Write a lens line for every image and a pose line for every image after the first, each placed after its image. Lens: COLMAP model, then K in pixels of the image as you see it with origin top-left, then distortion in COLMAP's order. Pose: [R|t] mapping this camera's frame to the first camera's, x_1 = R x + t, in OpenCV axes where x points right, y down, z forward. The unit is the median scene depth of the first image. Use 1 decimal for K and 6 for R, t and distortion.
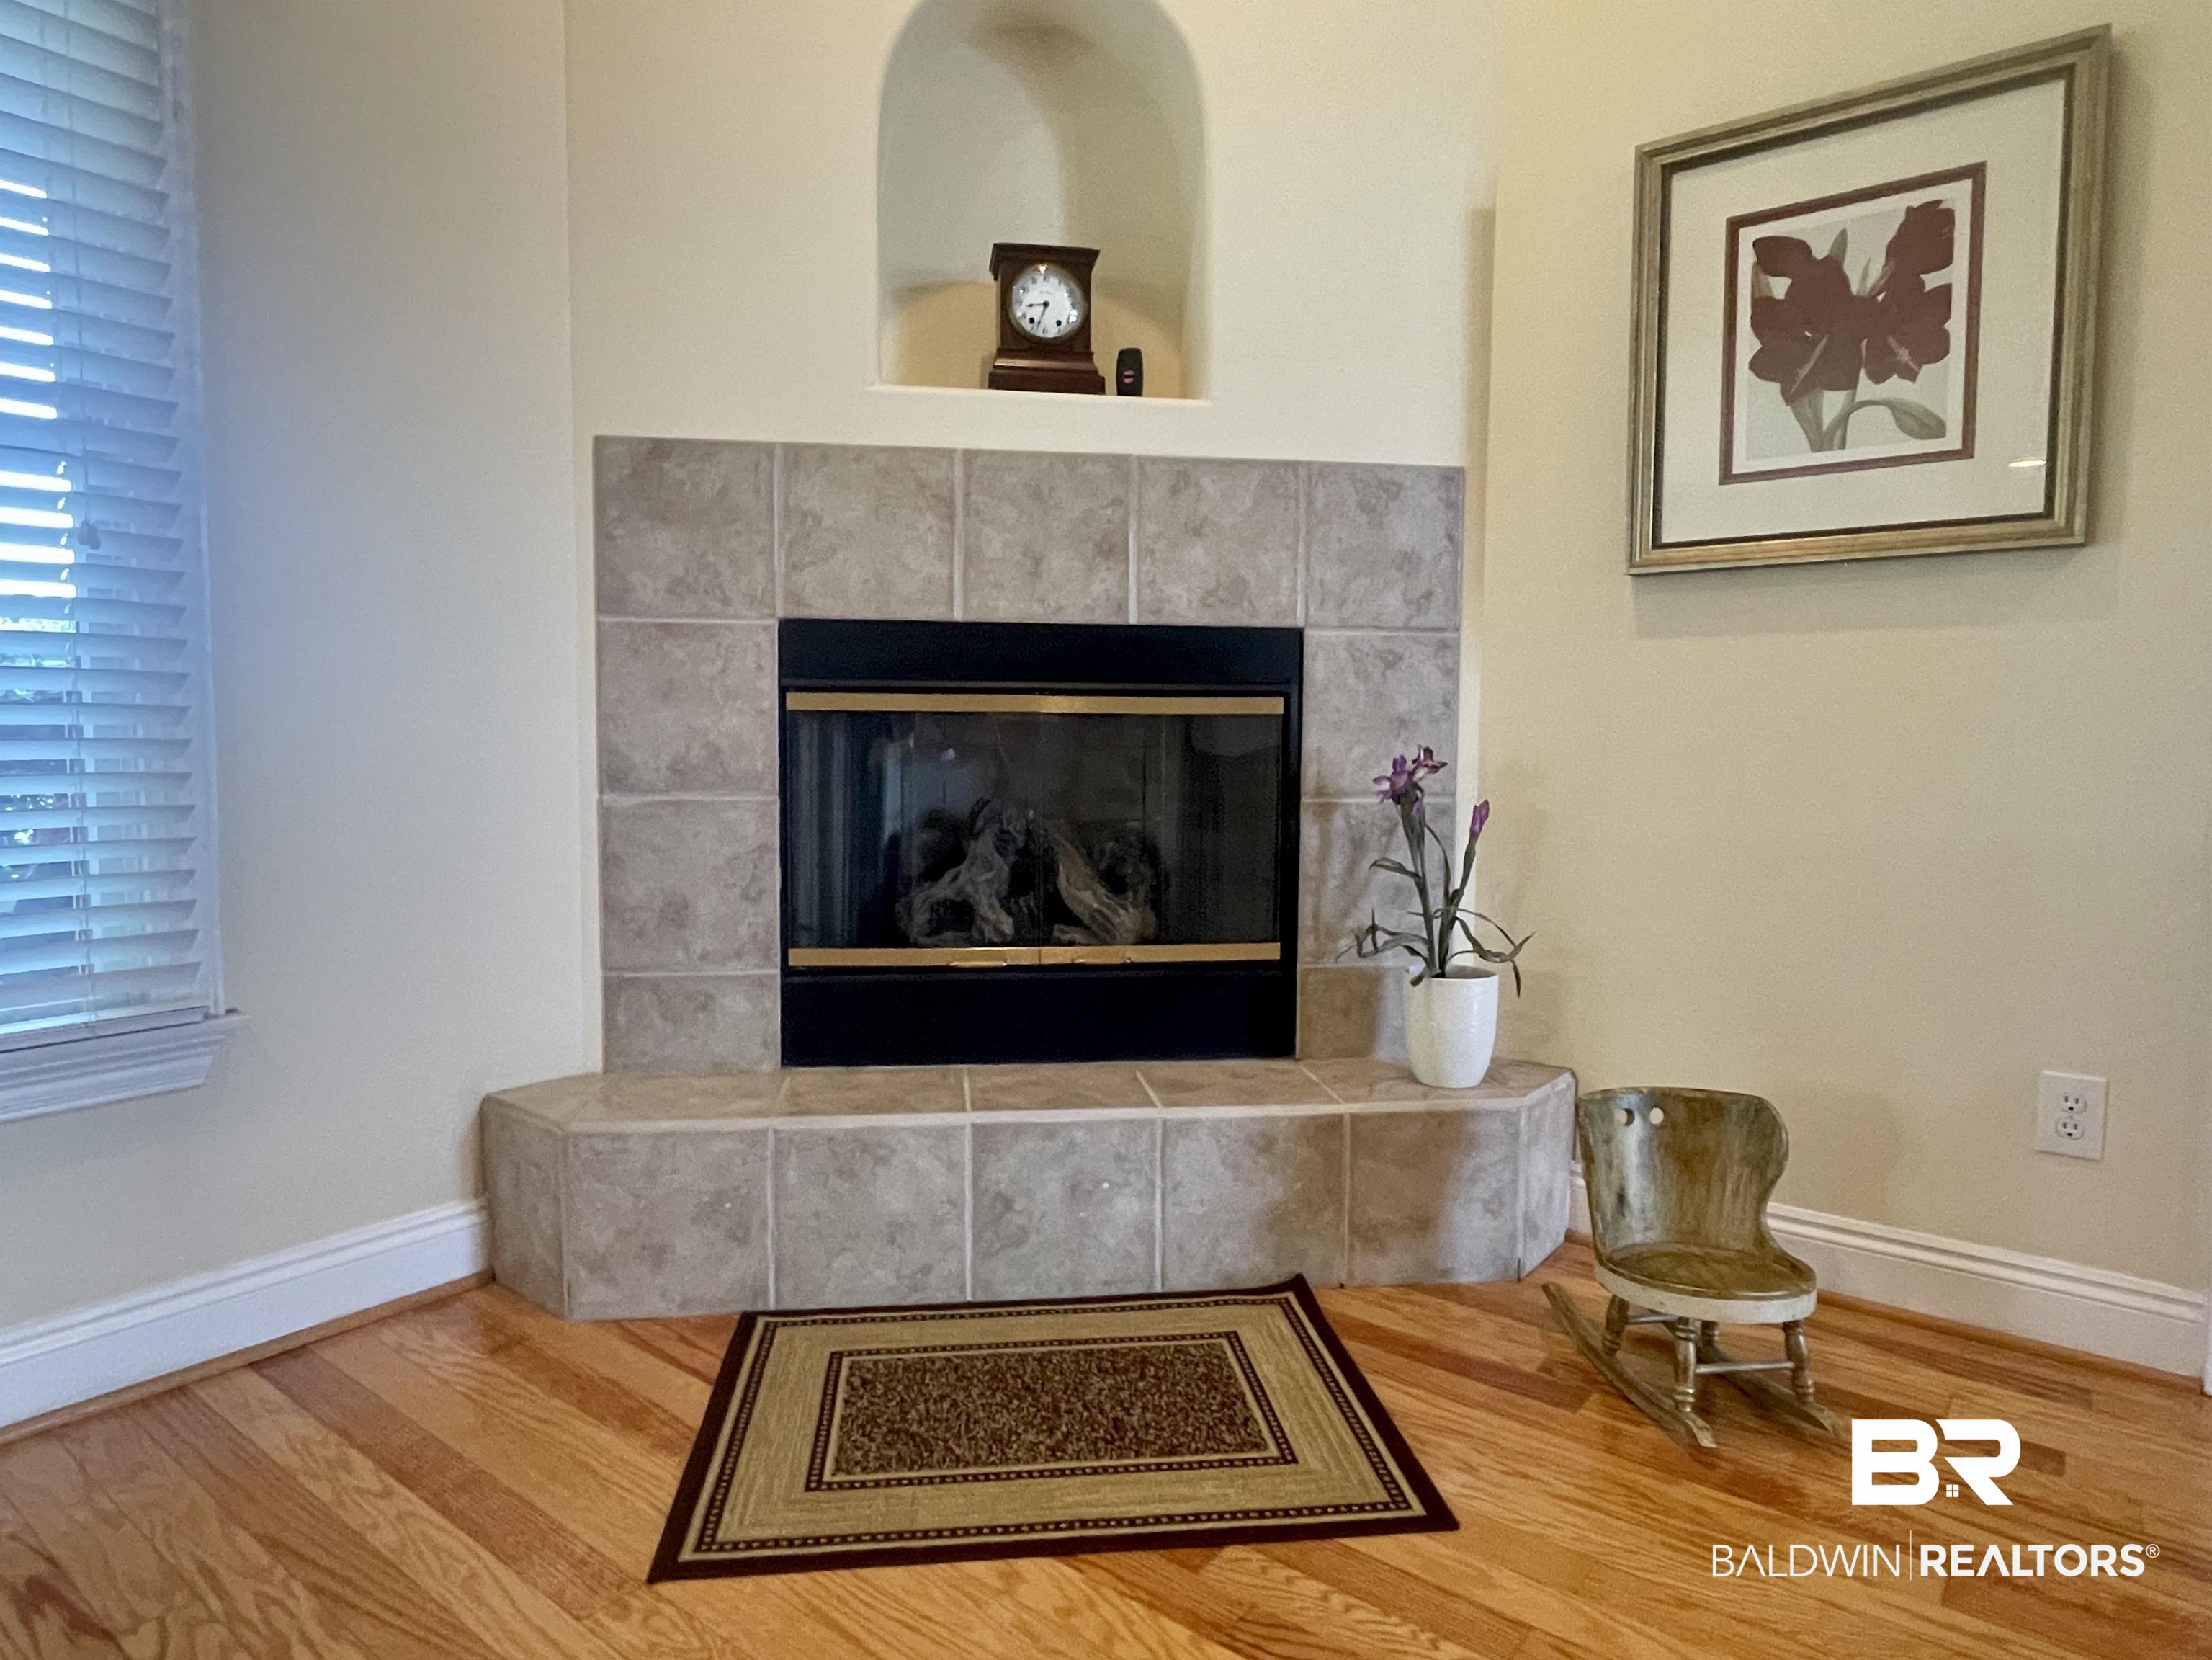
lens RADIAL K [[1327.2, 0, 1099.2], [0, 1327.2, 816.7], [0, 0, 1]] dist [0.009334, -0.005920]
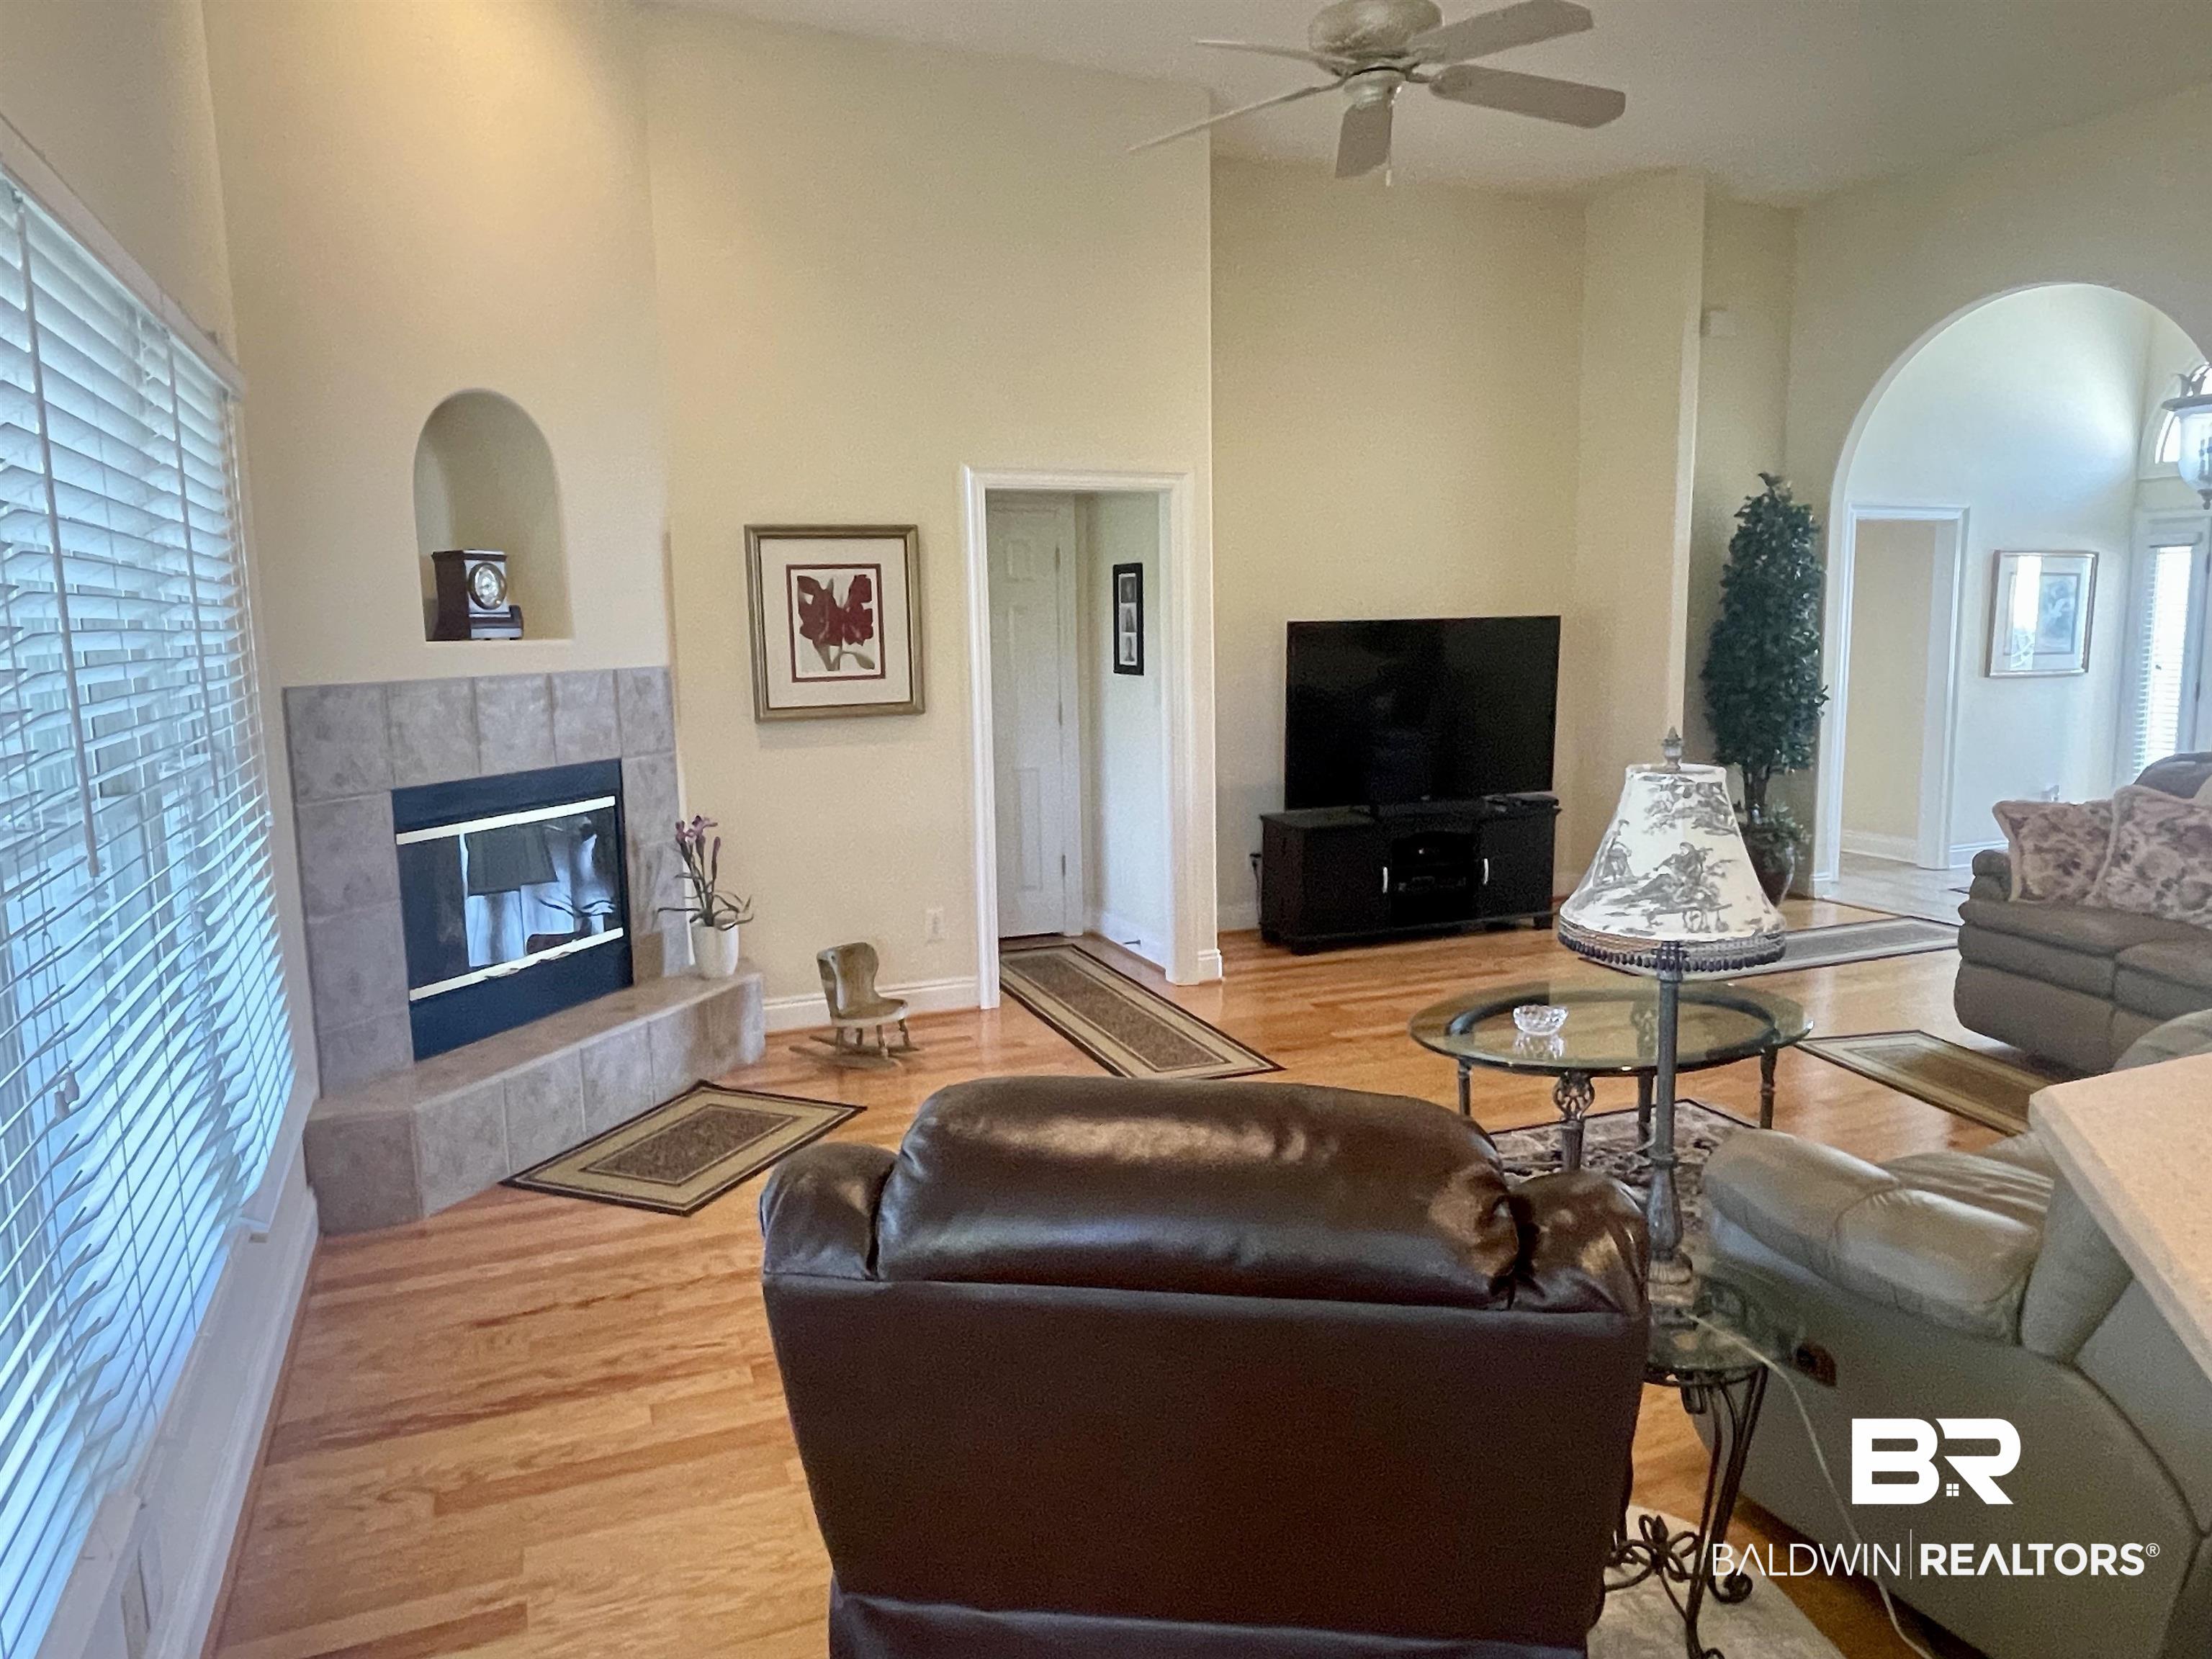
lens RADIAL K [[1444.8, 0, 1092.4], [0, 1444.8, 818.3], [0, 0, 1]] dist [-0.001593, 0.002053]
pose [[0.492534, -0.138615, 0.859184, -1.366107], [0.078966, 0.990280, 0.114497, -0.255210], [-0.866704, 0.011453, 0.498692, -0.626725]]
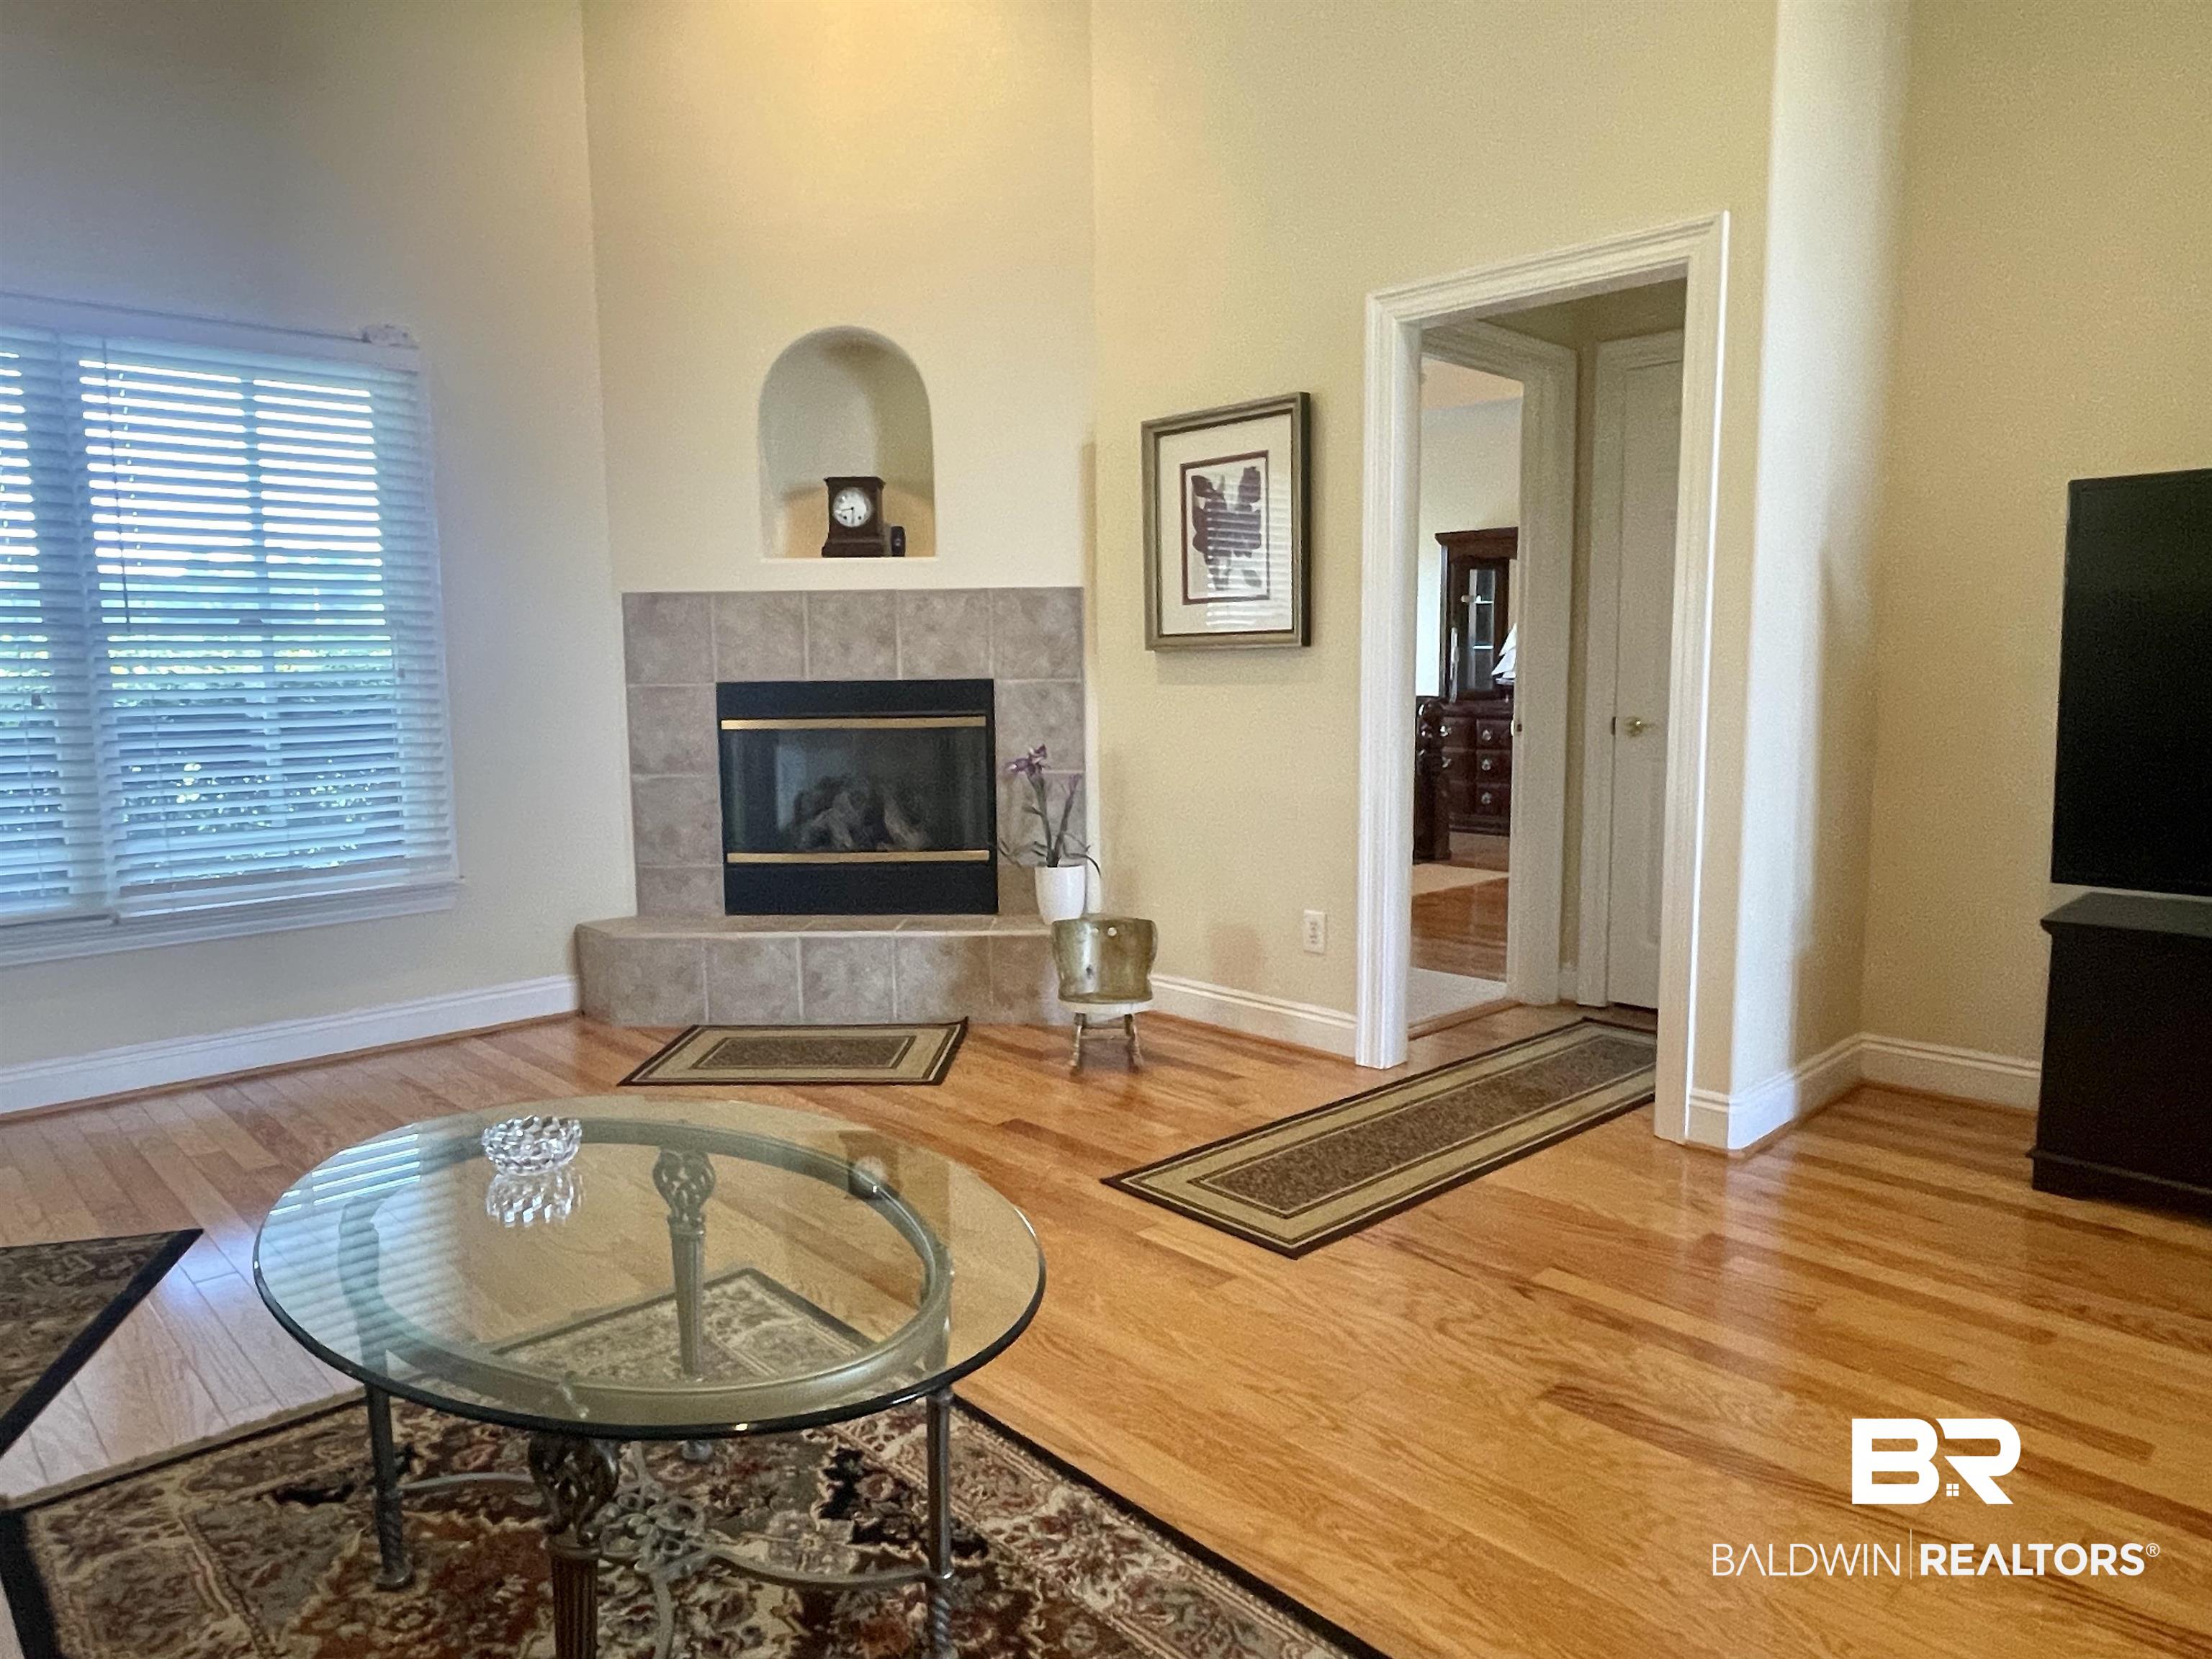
lens RADIAL K [[1444.8, 0, 1105.0], [0, 1444.8, 821.8], [0, 0, 1]] dist [-0.001593, 0.002053]
pose [[0.988170, -0.004549, -0.153293, 0.653501], [0.011631, 0.998904, 0.045334, -0.036524], [0.152919, -0.046581, 0.987140, -1.018967]]
